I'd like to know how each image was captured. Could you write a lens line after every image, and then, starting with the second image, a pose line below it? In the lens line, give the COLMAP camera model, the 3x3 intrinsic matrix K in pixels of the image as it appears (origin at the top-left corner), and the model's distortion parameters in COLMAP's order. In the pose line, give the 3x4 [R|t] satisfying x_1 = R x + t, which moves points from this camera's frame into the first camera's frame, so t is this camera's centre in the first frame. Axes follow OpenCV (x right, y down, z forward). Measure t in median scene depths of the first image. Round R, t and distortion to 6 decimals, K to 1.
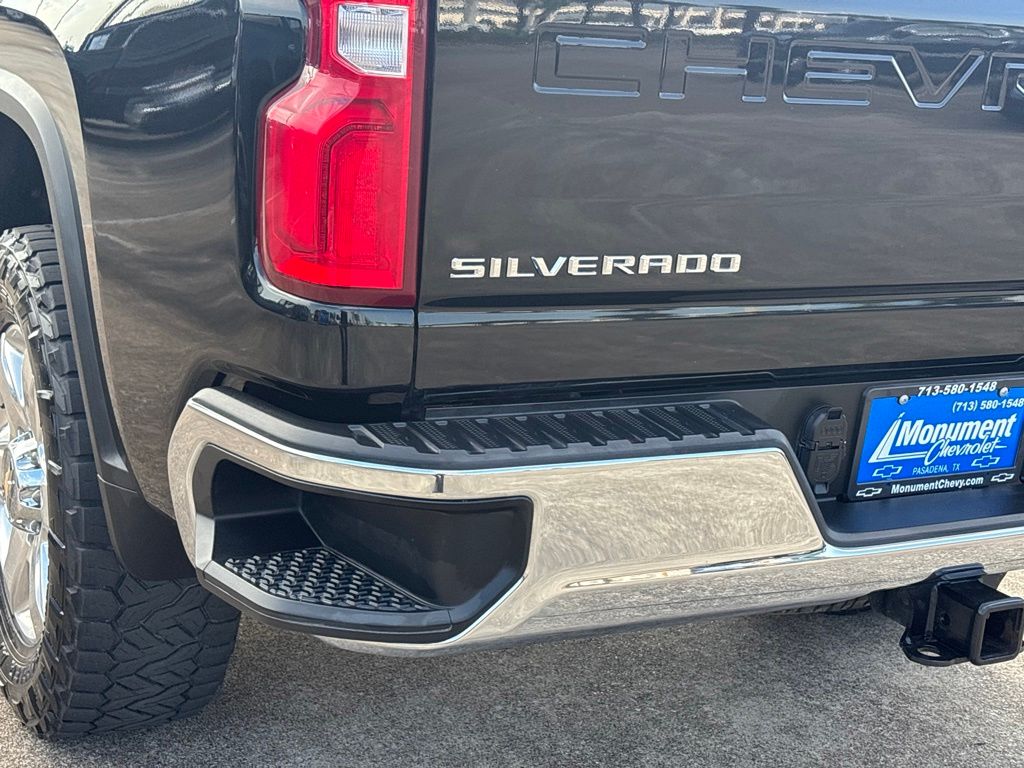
lens RADIAL K [[1543.5, 0, 512.0], [0, 1543.5, 384.0], [0, 0, 1]] dist [0.149423, -0.080959]
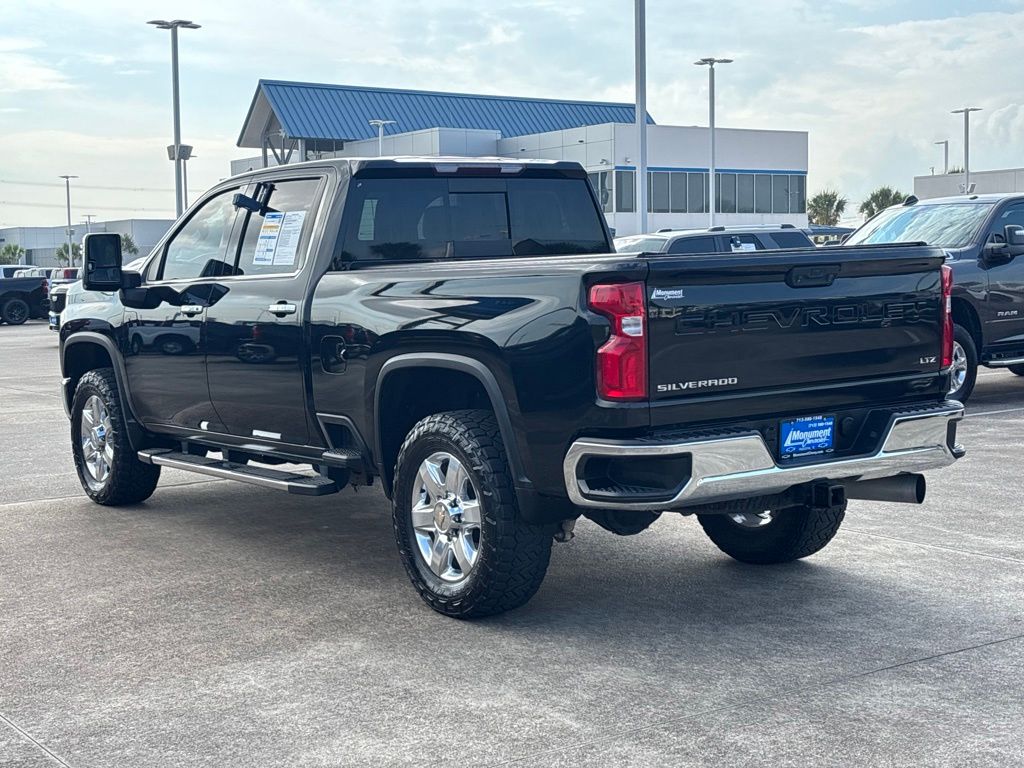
lens RADIAL K [[1542.0, 0, 513.5], [0, 1542.0, 362.6], [0, 0, 1]] dist [0.245664, -0.019065]
pose [[0.987631, -0.111784, 0.109951, -0.580096], [0.128983, 0.977933, -0.164349, 0.311370], [-0.089153, 0.176498, 0.980255, -1.858108]]
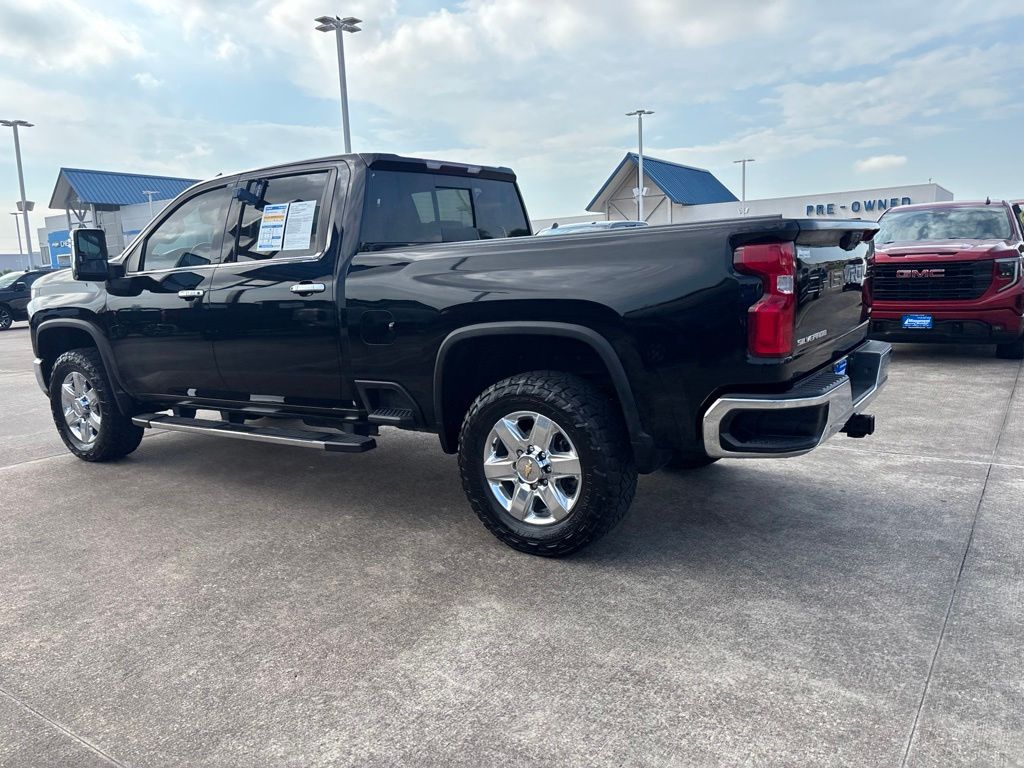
lens RADIAL K [[768.1, 0, 523.0], [0, 768.1, 390.0], [0, 0, 1]] dist [0.026315, -0.009450]
pose [[0.875172, -0.194132, 0.443155, -1.157528], [0.223440, 0.974613, -0.014317, -0.071202], [-0.429125, 0.111548, 0.896331, -0.260244]]
